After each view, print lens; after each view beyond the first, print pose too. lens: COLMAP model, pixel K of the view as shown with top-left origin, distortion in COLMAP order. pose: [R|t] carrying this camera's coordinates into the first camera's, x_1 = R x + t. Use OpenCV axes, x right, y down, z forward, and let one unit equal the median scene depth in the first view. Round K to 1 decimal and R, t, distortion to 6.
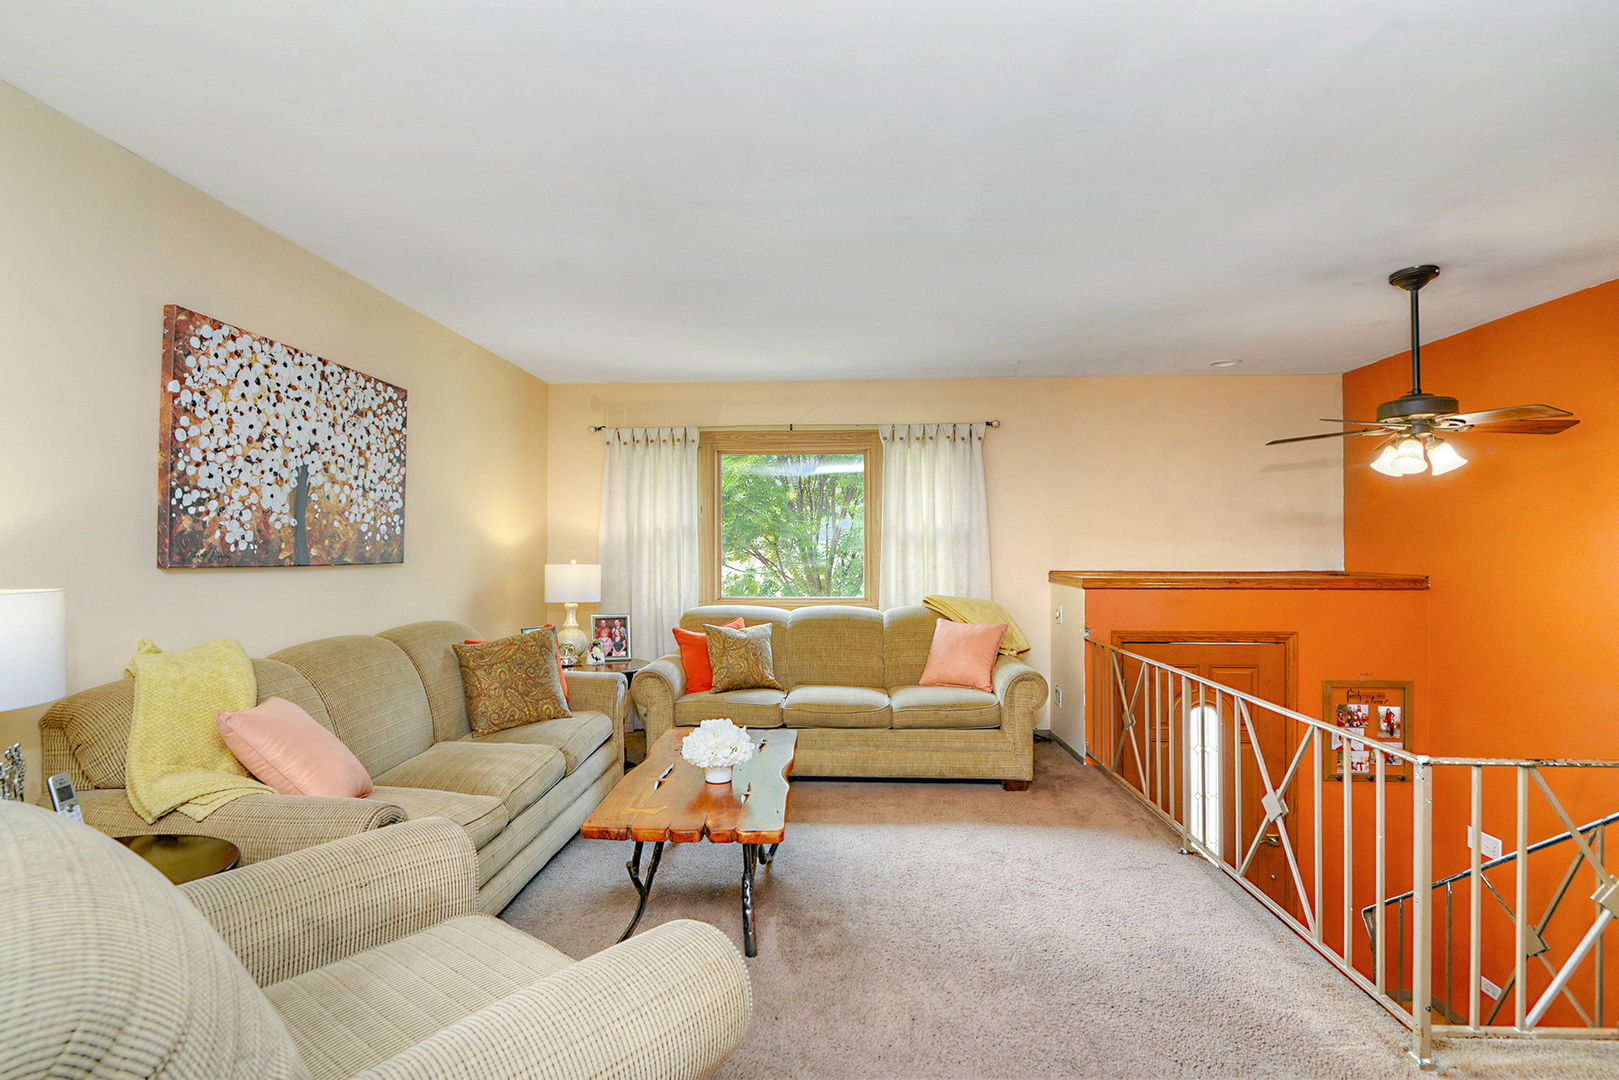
lens RADIAL K [[741.8, 0, 801.9], [0, 741.8, 540.0], [0, 0, 1]] dist [-0.018933, 0.000093]
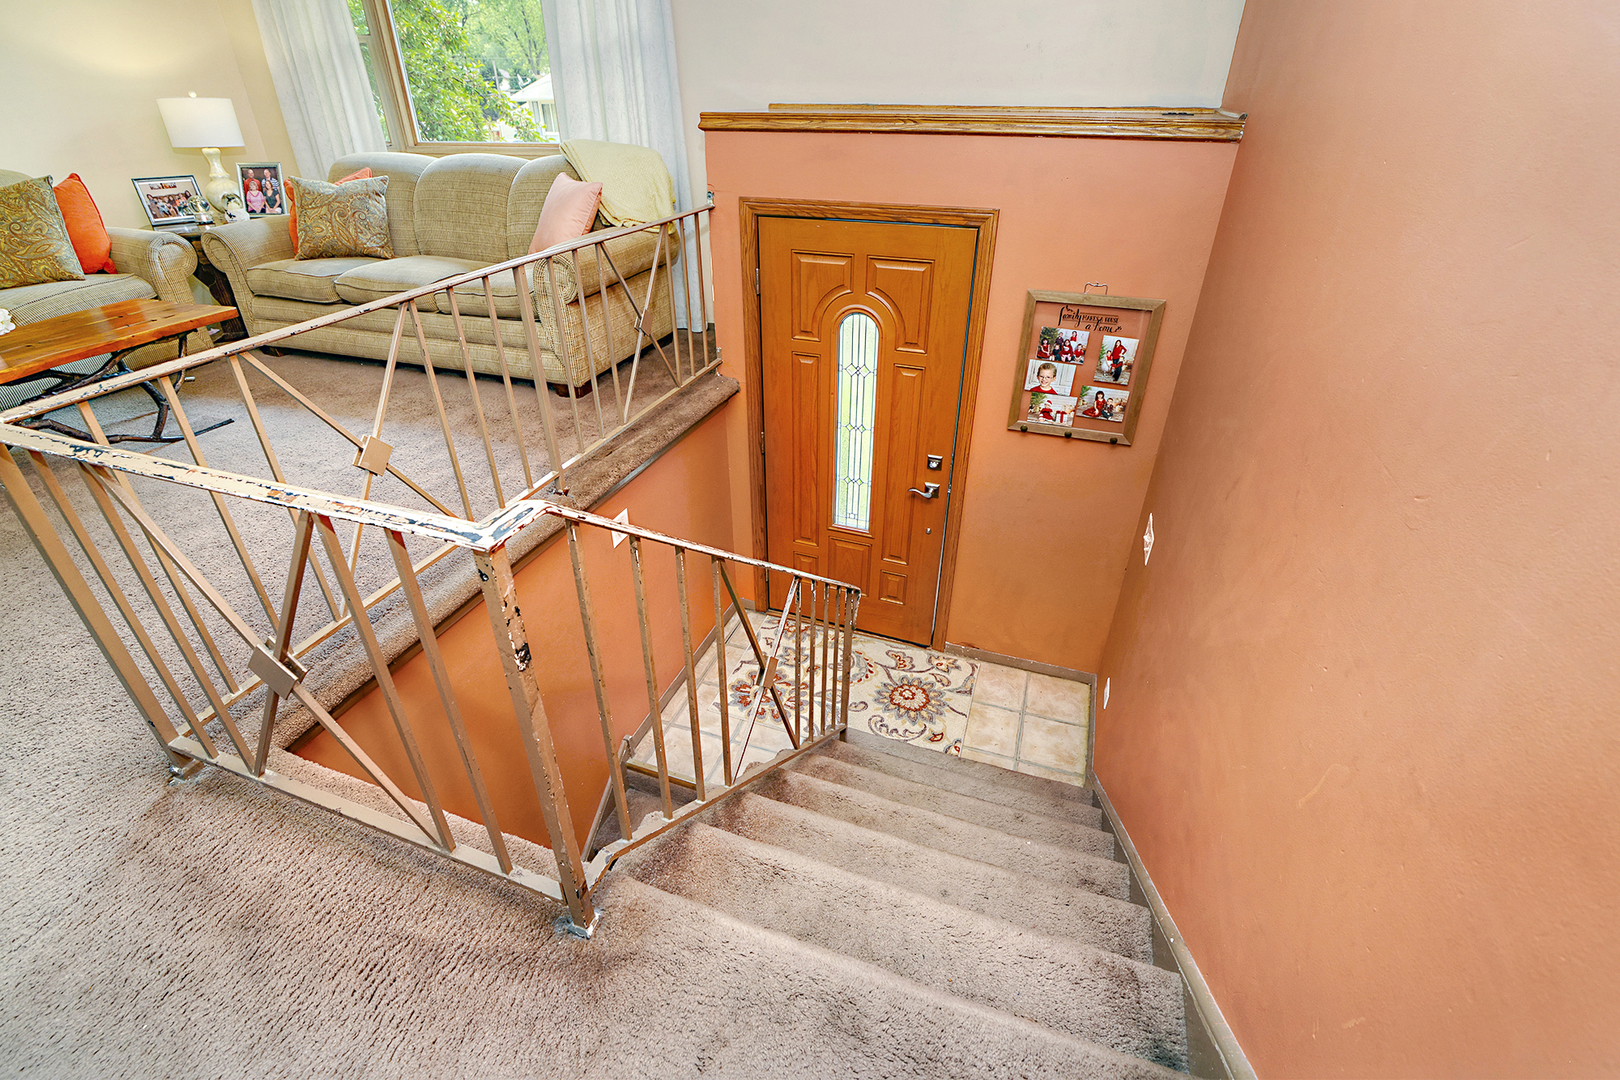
lens RADIAL K [[742.2, 0, 802.4], [0, 742.2, 540.0], [0, 0, 1]] dist [-0.018933, 0.000093]
pose [[0.957929, 0.147891, -0.245969, 0.905355], [0.005286, 0.847779, 0.530324, 0.032866], [0.286957, -0.509312, 0.811330, 0.351090]]
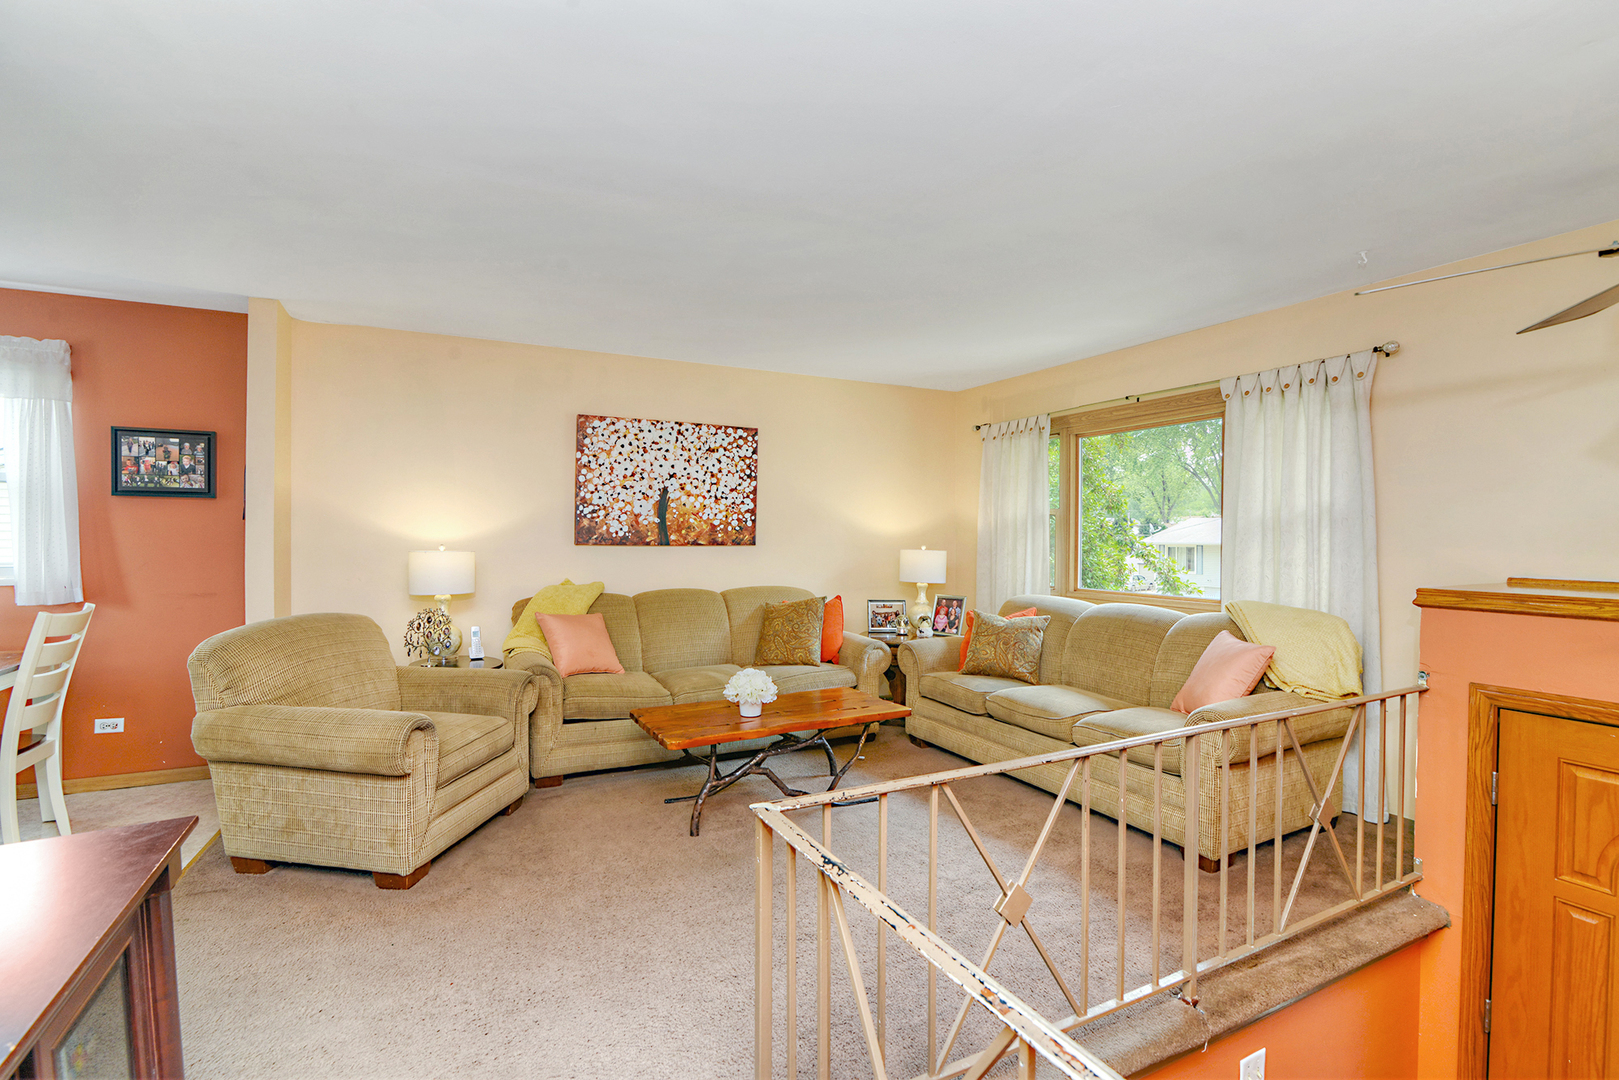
lens RADIAL K [[741.8, 0, 801.9], [0, 741.8, 540.0], [0, 0, 1]] dist [-0.018933, 0.000093]
pose [[0.502764, 0.008910, -0.864378, 0.835570], [0.005736, 0.999890, 0.013643, 0.000480], [0.864404, -0.011817, 0.502658, 0.342736]]
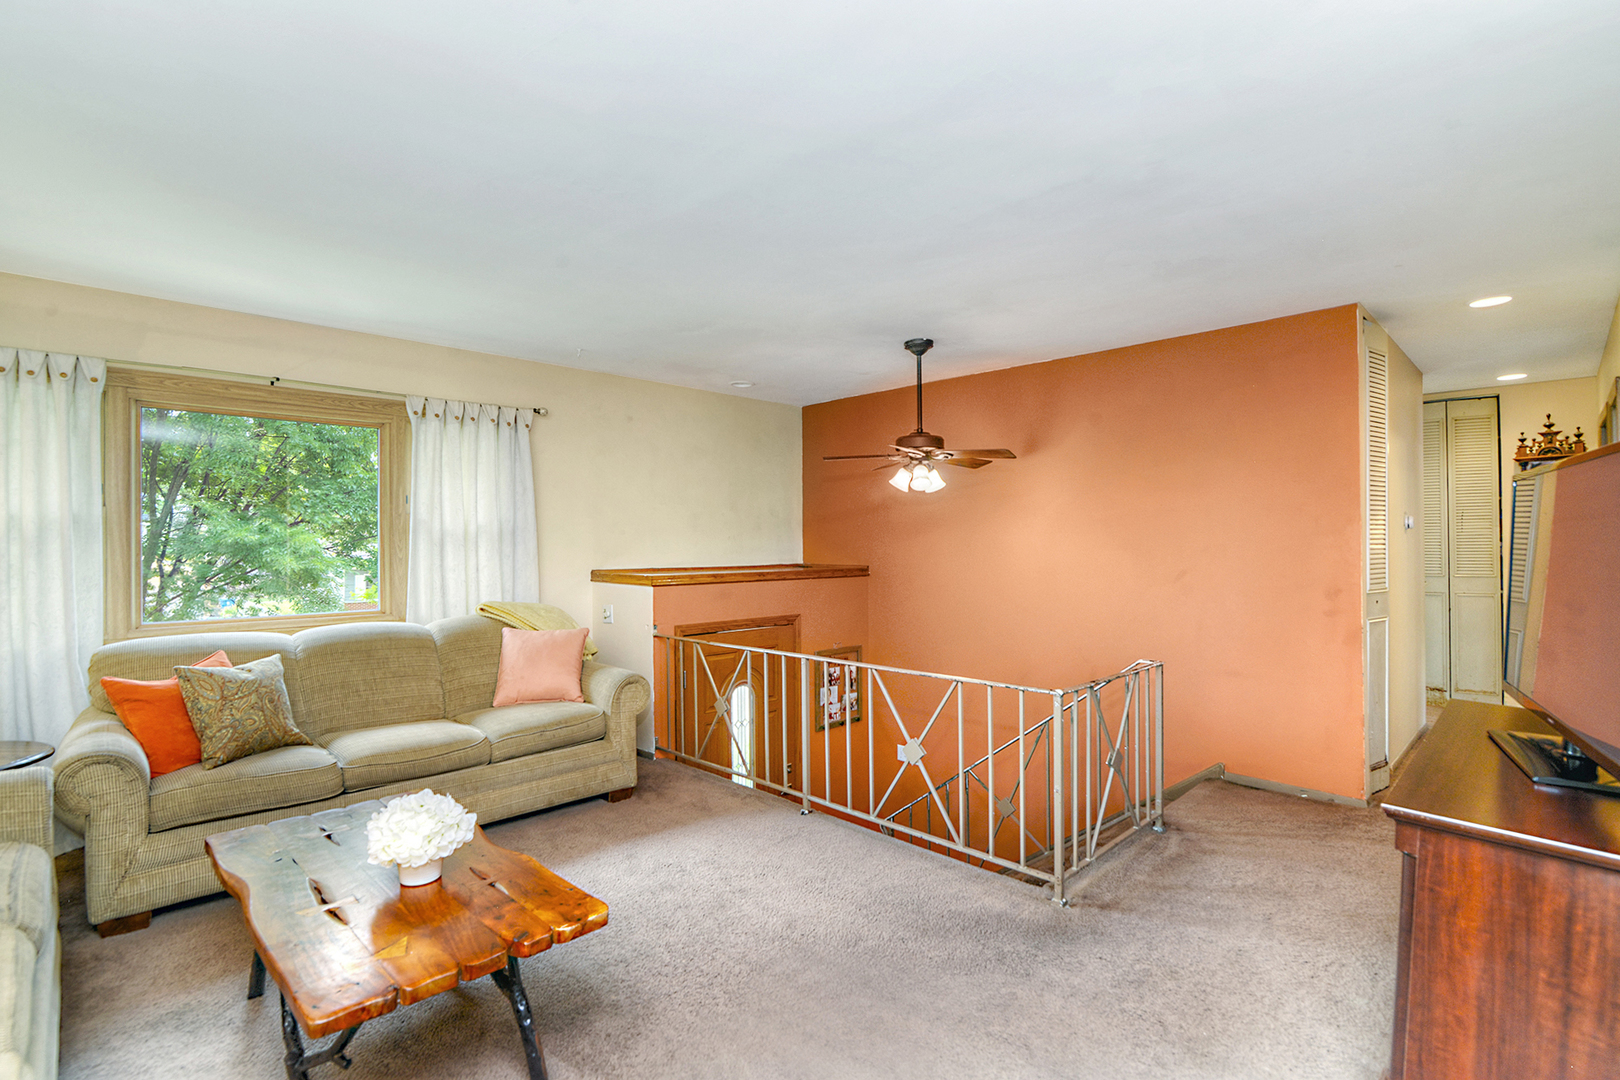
lens RADIAL K [[747.5, 0, 802.0], [0, 747.5, 538.0], [0, 0, 1]] dist [-0.019068, 0.000094]
pose [[0.674581, 0.003093, 0.738195, -0.307239], [-0.003250, 0.999994, -0.001221, -0.000001], [-0.738194, -0.001576, 0.674587, 0.204047]]
